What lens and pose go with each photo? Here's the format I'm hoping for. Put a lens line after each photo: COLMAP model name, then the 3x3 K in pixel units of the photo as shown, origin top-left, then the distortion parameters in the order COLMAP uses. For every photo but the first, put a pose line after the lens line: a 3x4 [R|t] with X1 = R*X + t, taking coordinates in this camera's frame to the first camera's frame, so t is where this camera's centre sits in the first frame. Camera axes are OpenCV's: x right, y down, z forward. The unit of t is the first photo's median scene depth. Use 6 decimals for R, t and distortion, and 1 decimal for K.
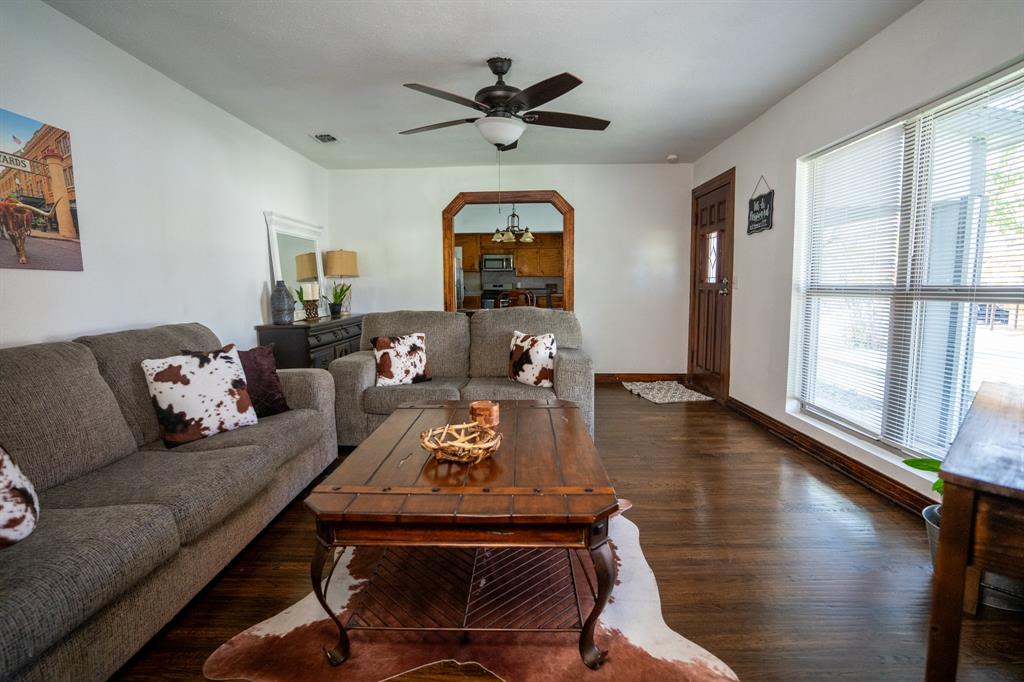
lens RADIAL K [[503.8, 0, 510.8], [0, 503.8, 340.5], [0, 0, 1]] dist [-0.089294, 0.044674]
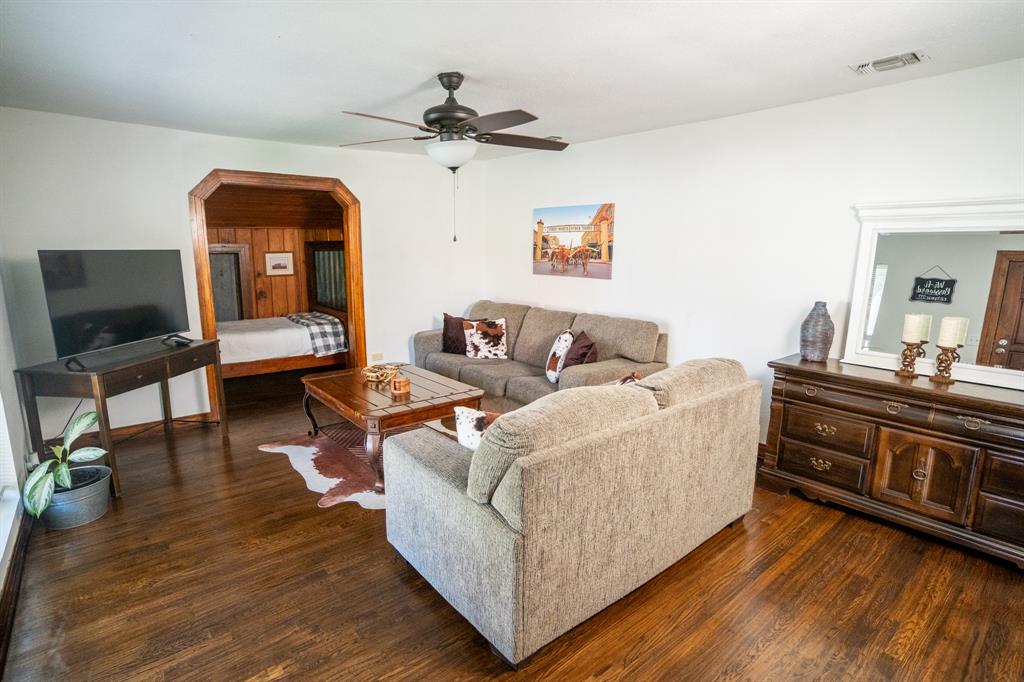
lens RADIAL K [[518.8, 0, 515.9], [0, 518.8, 345.2], [0, 0, 1]] dist [-0.092435, 0.051330]
pose [[-0.755689, 0.132200, -0.641449, 0.681448], [-0.065071, 0.959414, 0.274392, -0.436124], [0.651690, 0.249095, -0.716416, 2.329532]]
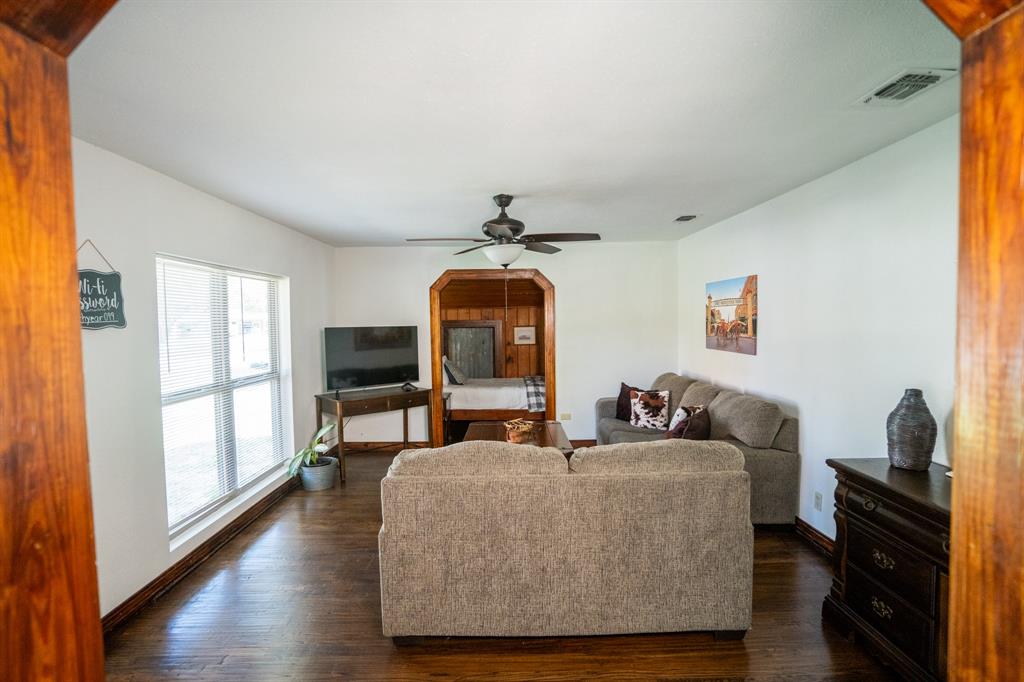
lens RADIAL K [[503.8, 0, 510.8], [0, 503.8, 340.5], [0, 0, 1]] dist [-0.089294, 0.044674]
pose [[-0.999240, 0.028000, -0.027102, 0.002639], [0.023743, 0.988951, 0.146332, -0.489998], [0.030899, 0.145578, -0.988864, 2.800913]]
